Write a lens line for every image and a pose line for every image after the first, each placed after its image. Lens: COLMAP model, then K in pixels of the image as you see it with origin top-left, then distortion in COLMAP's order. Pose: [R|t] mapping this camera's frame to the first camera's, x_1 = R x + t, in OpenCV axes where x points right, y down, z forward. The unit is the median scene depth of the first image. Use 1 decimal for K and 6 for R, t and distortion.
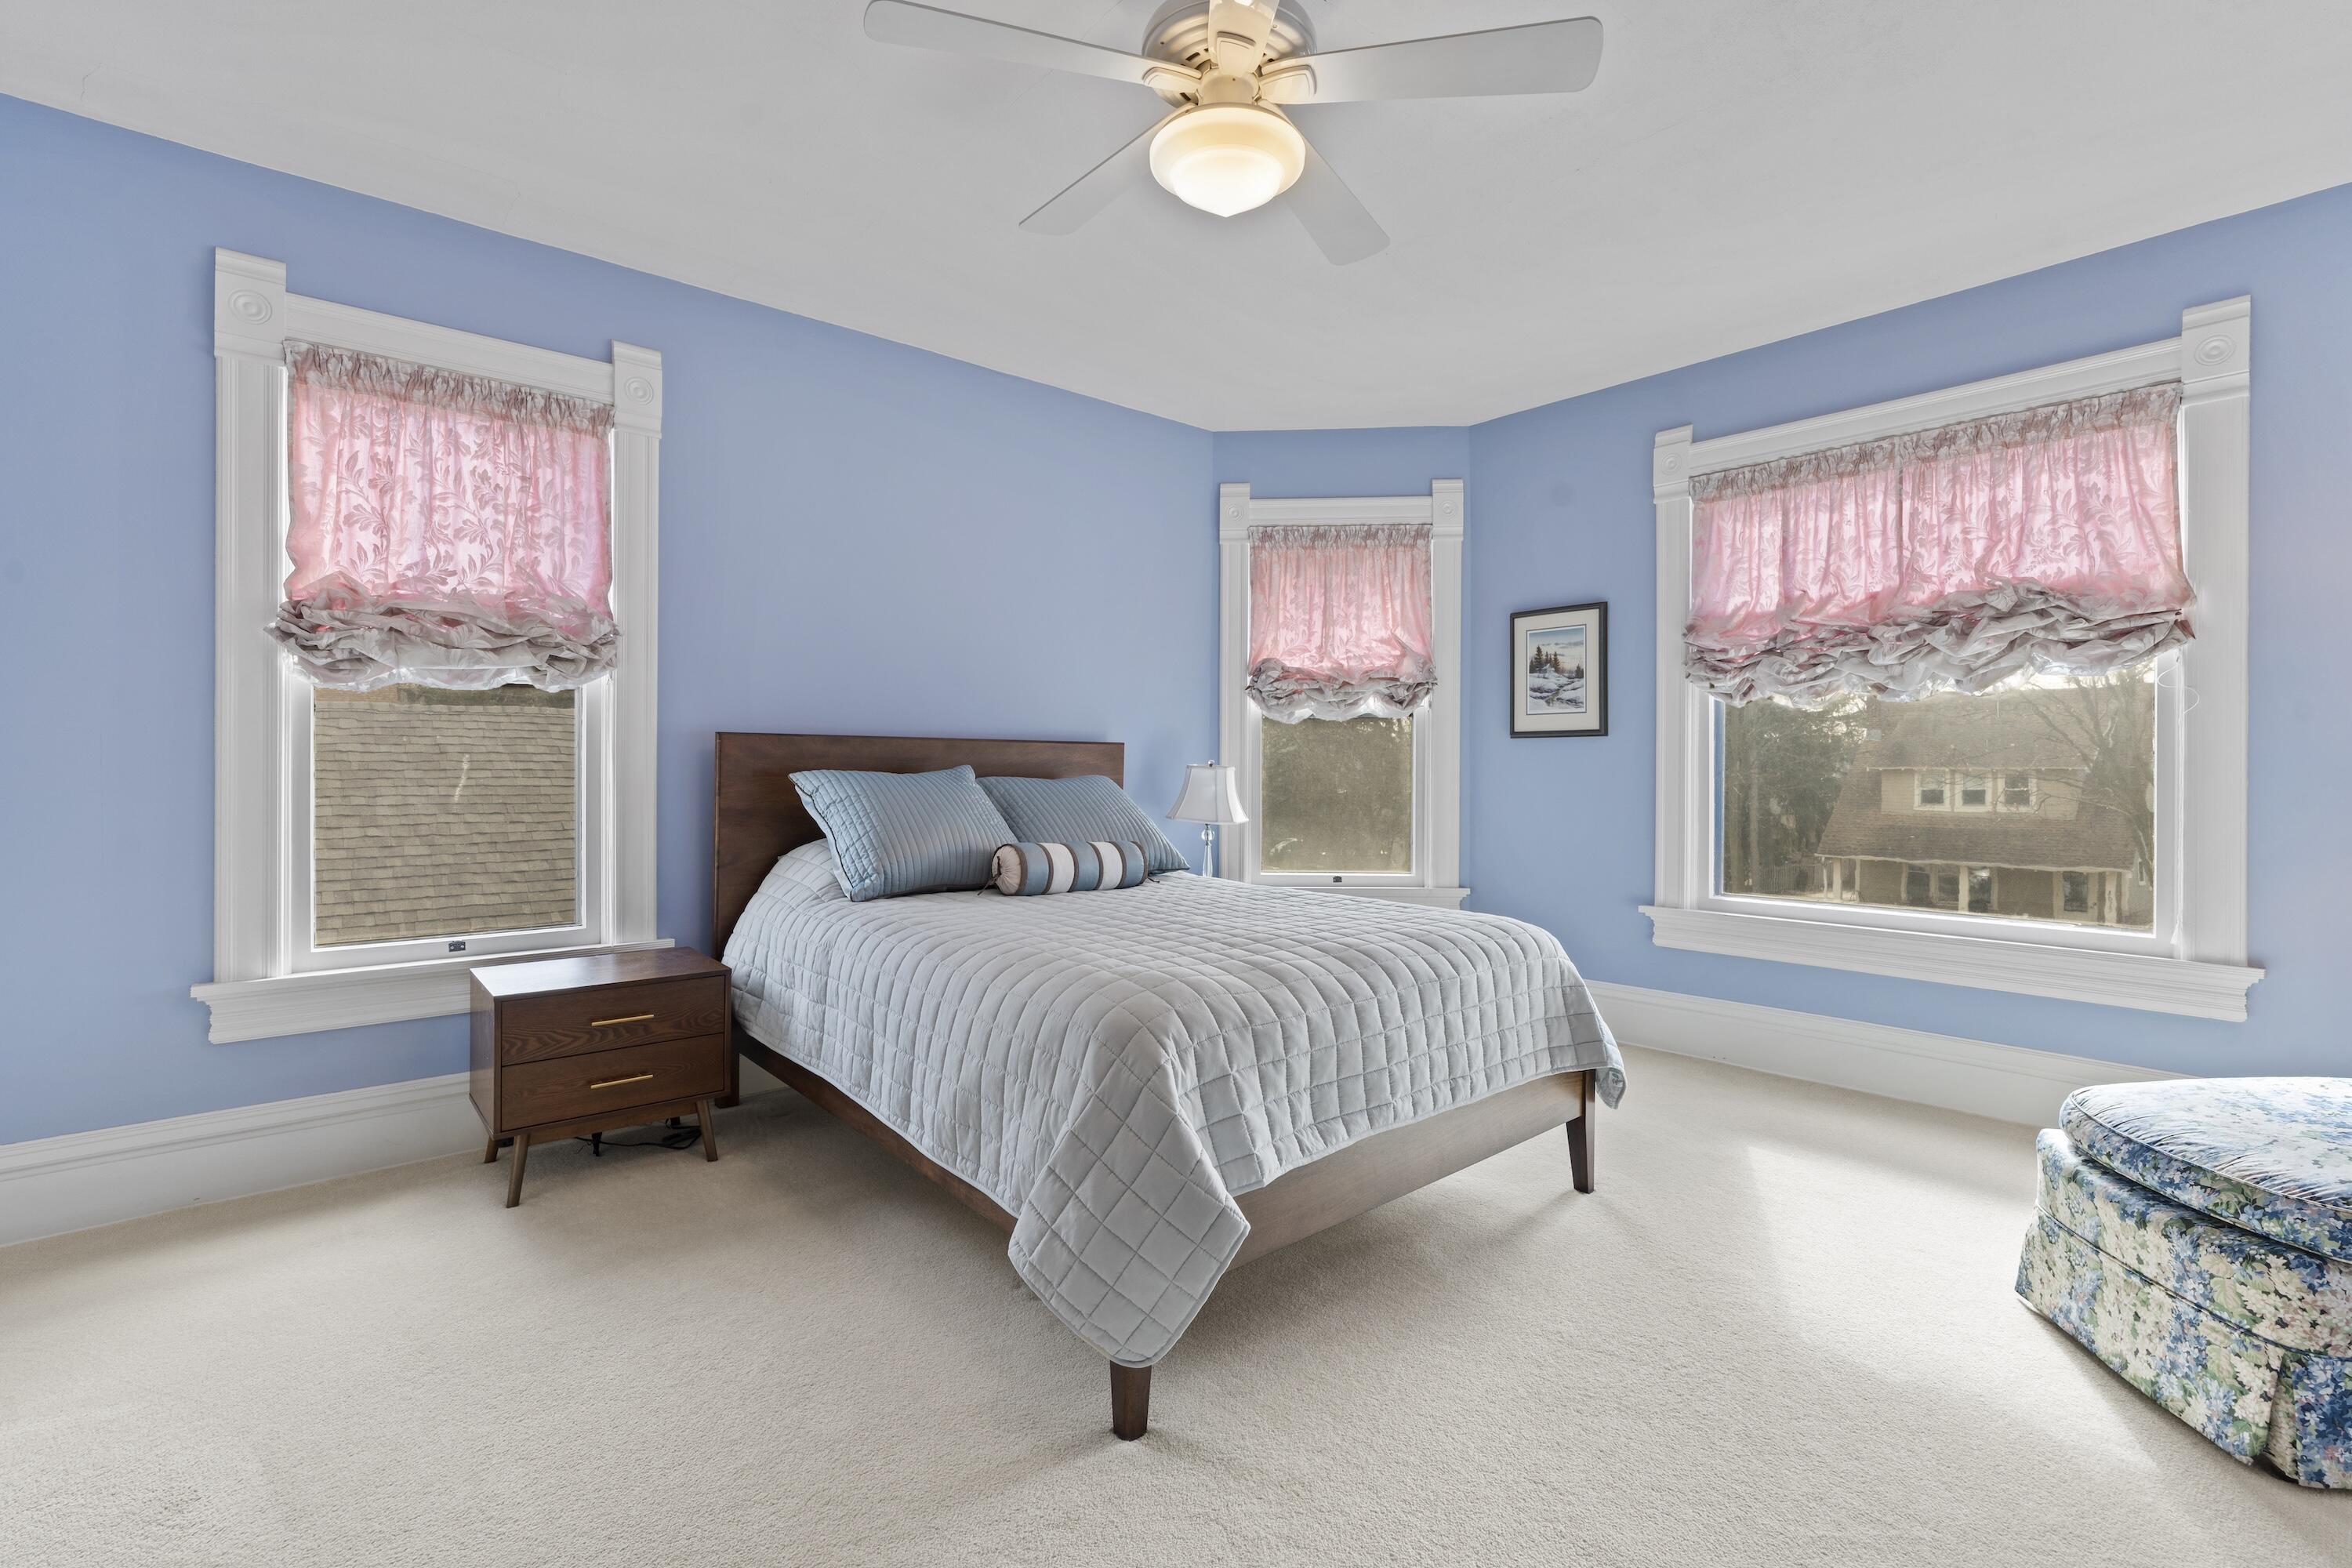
lens RADIAL K [[1064.1, 0, 1182.7], [0, 1064.1, 771.5], [0, 0, 1]] dist [-0.013250, 0.005811]
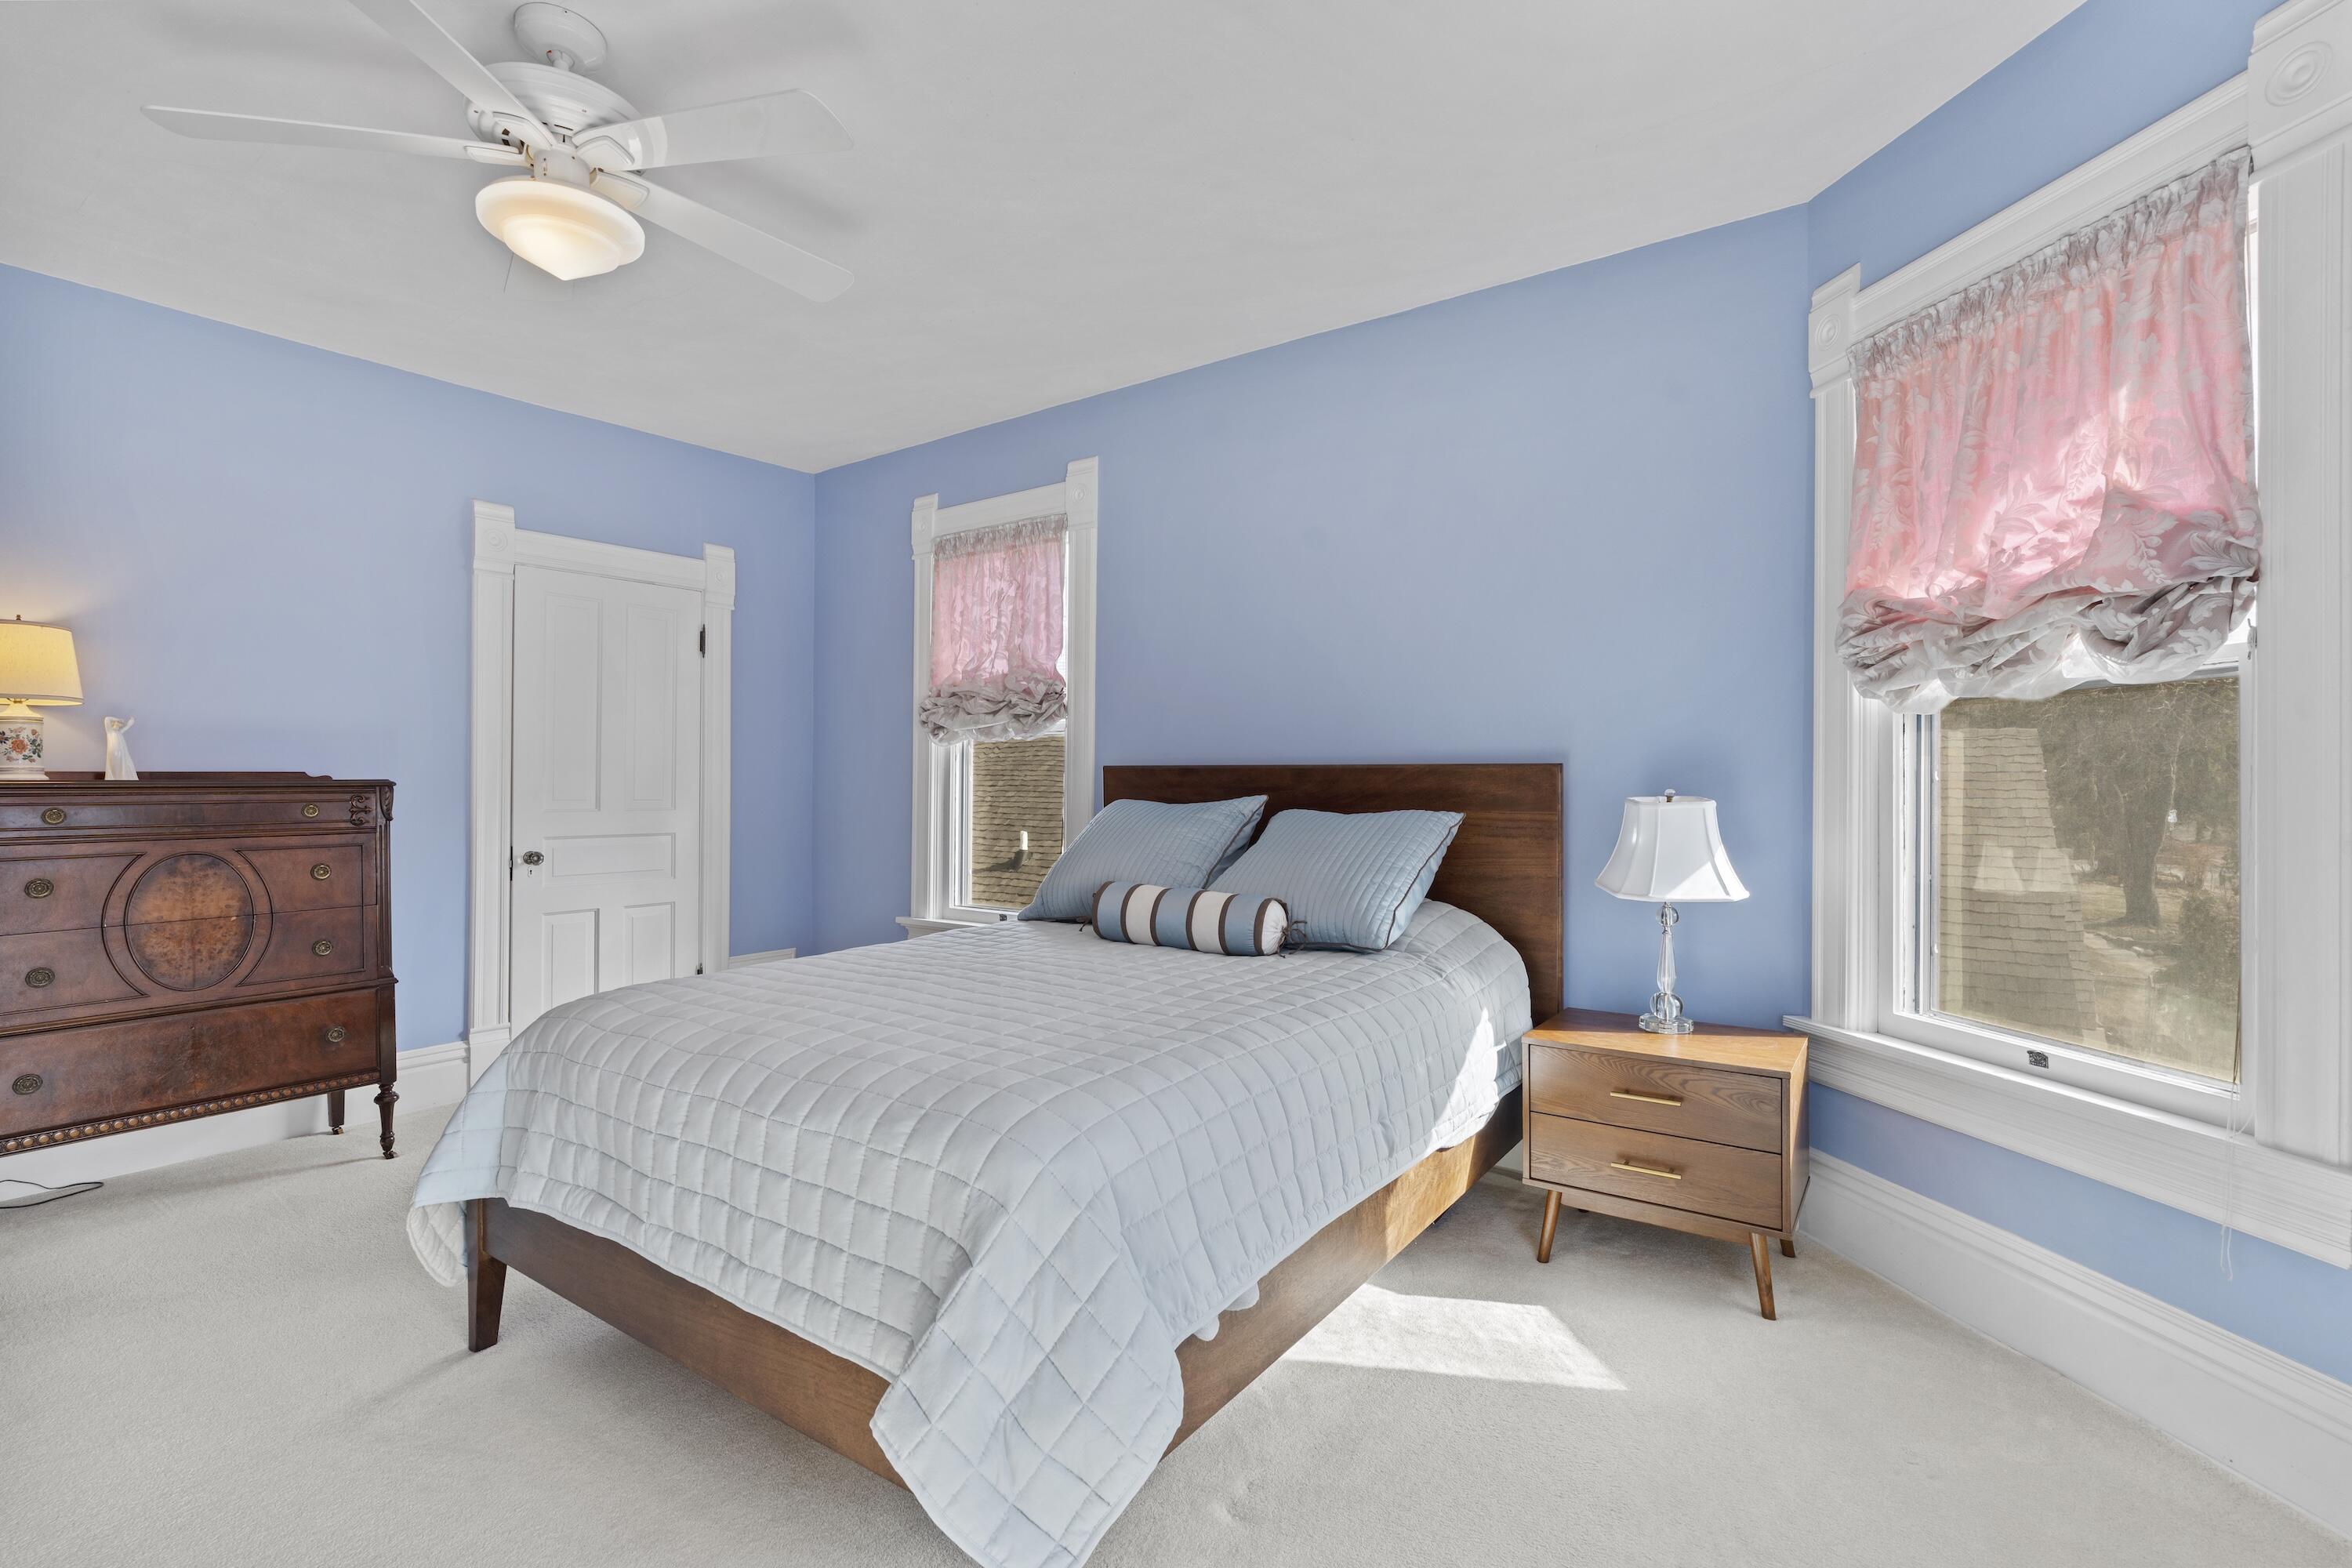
lens RADIAL K [[1064.1, 0, 1182.7], [0, 1064.1, 771.5], [0, 0, 1]] dist [-0.013250, 0.005811]
pose [[0.237735, -0.009383, -0.971285, 0.566956], [-0.000769, 0.999951, -0.009849, -0.015850], [0.971330, 0.003089, 0.237716, 0.636836]]
